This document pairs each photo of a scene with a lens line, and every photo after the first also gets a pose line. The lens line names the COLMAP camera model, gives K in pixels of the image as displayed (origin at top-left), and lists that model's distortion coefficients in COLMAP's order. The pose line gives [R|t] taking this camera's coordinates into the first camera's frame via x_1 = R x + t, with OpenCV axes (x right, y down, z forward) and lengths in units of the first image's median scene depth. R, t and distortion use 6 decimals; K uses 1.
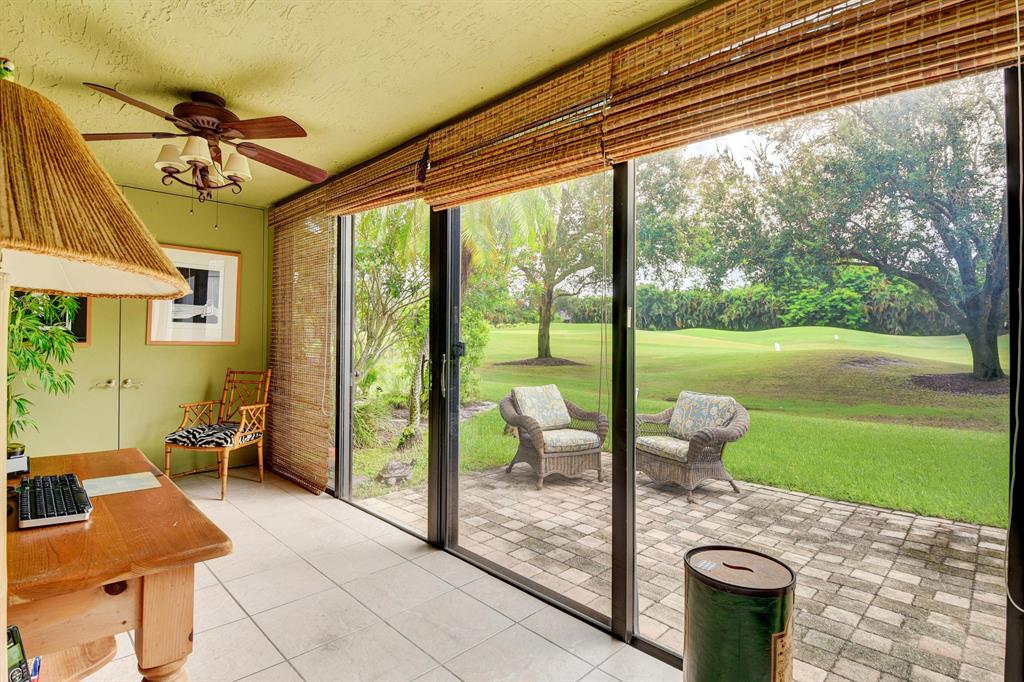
lens RADIAL K [[504.5, 0, 491.1], [0, 504.5, 325.2], [0, 0, 1]] dist [-0.023892, -0.007574]
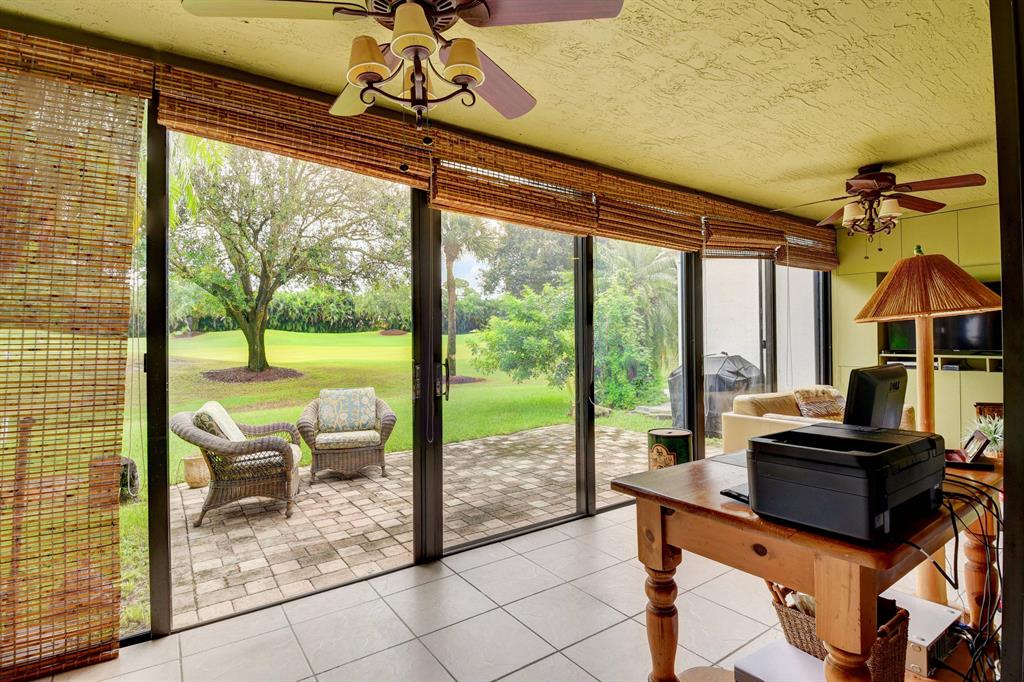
lens RADIAL K [[504.5, 0, 513.1], [0, 504.5, 336.5], [0, 0, 1]] dist [-0.023892, -0.007574]
pose [[0.146731, -0.012746, 0.989094, -0.190601], [-0.005506, 0.999891, 0.013702, -0.000354], [-0.989161, -0.007456, 0.146645, 0.131861]]
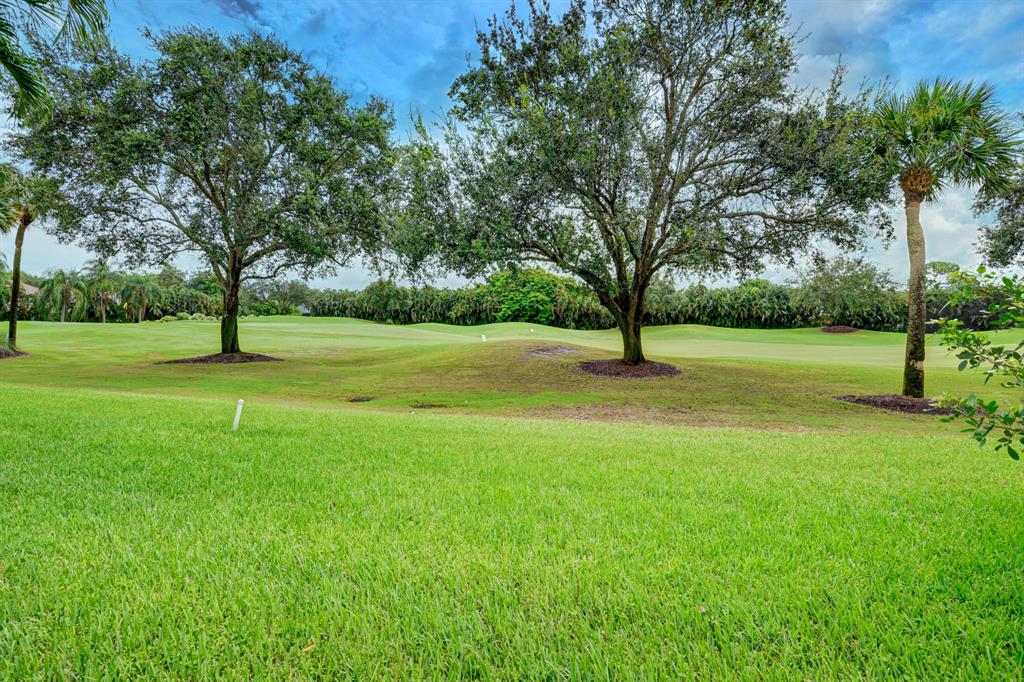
lens RADIAL K [[451.4, 0, 506.2], [0, 451.4, 328.5], [0, 0, 1]] dist [-0.004237, -0.011913]
pose [[0.857090, 0.003879, 0.515152, 0.188564], [-0.012662, 0.999828, 0.013538, 0.015306], [-0.515011, -0.018126, 0.856992, 0.220037]]
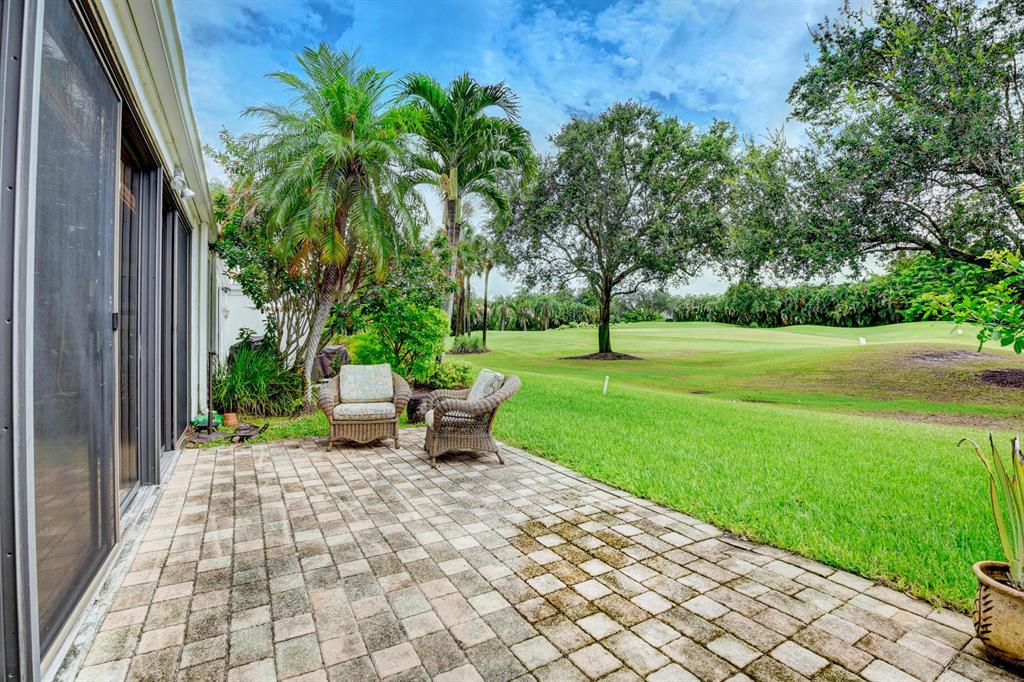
lens RADIAL K [[451.4, 0, 509.2], [0, 451.4, 337.8], [0, 0, 1]] dist [-0.004237, -0.011913]
pose [[0.975378, -0.008573, -0.220373, 0.198065], [0.014122, 0.999621, 0.023618, 0.012559], [0.220087, -0.026149, 0.975130, 0.021739]]
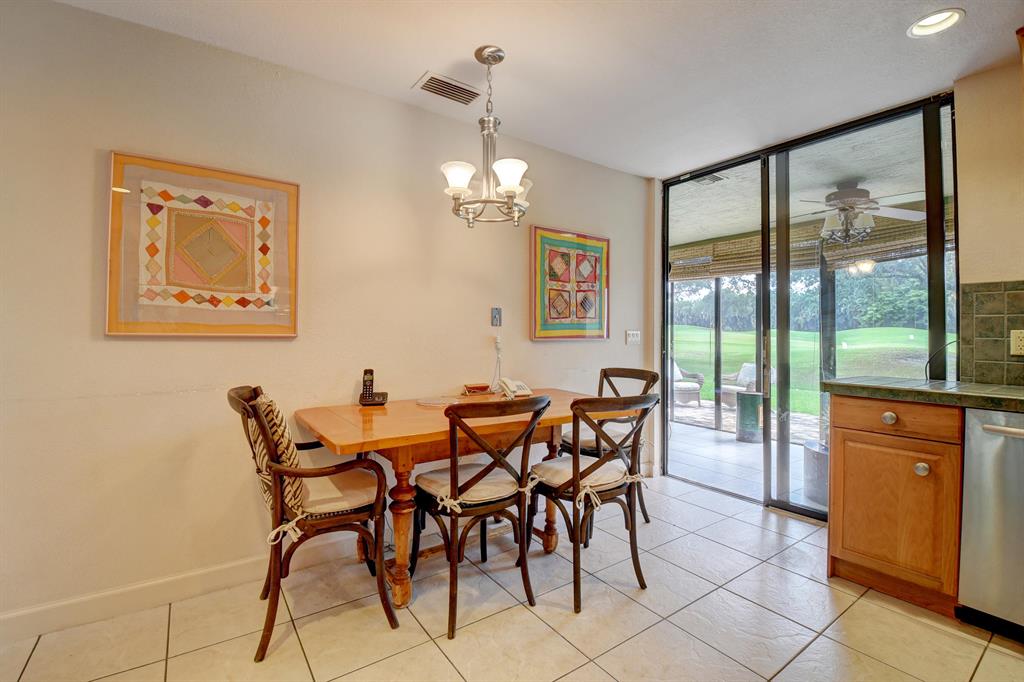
lens RADIAL K [[451.4, 0, 505.0], [0, 451.4, 333.1], [0, 0, 1]] dist [-0.004237, -0.011913]
pose [[0.988701, -0.002402, -0.149882, -0.081825], [0.004422, 0.999904, 0.013147, -0.003613], [0.149836, -0.013661, 0.988616, -0.259259]]
